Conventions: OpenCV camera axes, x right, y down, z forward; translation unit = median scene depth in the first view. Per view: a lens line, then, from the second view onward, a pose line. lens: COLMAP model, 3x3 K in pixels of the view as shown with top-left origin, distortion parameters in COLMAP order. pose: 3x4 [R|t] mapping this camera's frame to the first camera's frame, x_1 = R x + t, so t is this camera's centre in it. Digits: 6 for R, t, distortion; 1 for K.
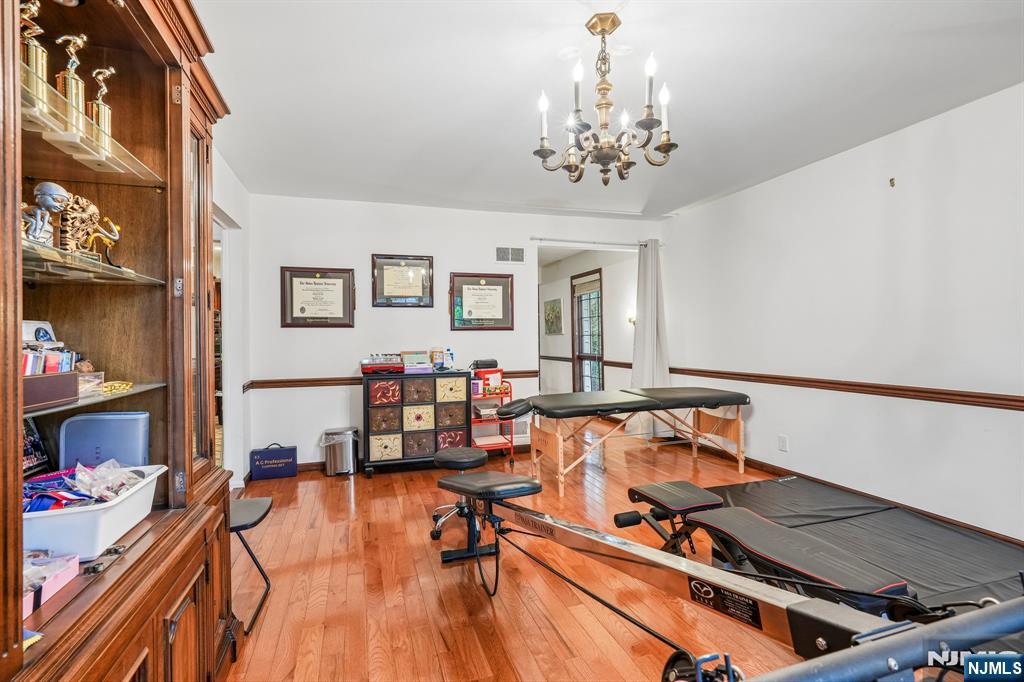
lens RADIAL K [[482.0, 0, 513.7], [0, 482.0, 339.8], [0, 0, 1]] dist [-0.012981, 0.008152]
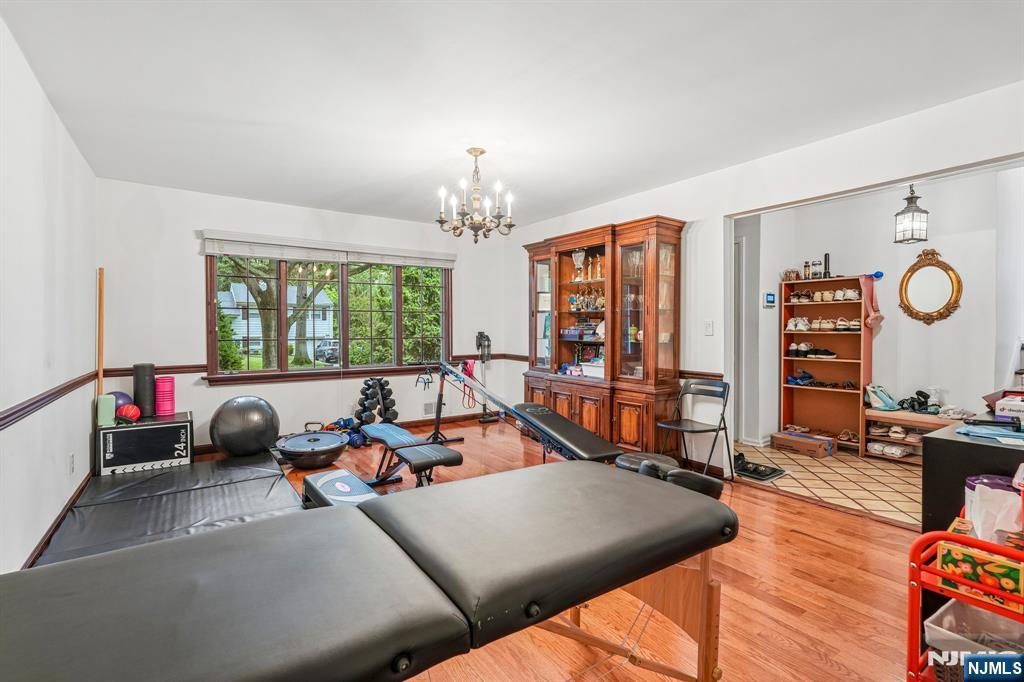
lens RADIAL K [[482.0, 0, 510.0], [0, 482.0, 337.2], [0, 0, 1]] dist [-0.012981, 0.008152]
pose [[0.960419, 0.010952, 0.278345, -0.178538], [-0.013033, 0.999899, 0.005627, 0.012150], [-0.278256, -0.009032, 0.960465, -0.734837]]
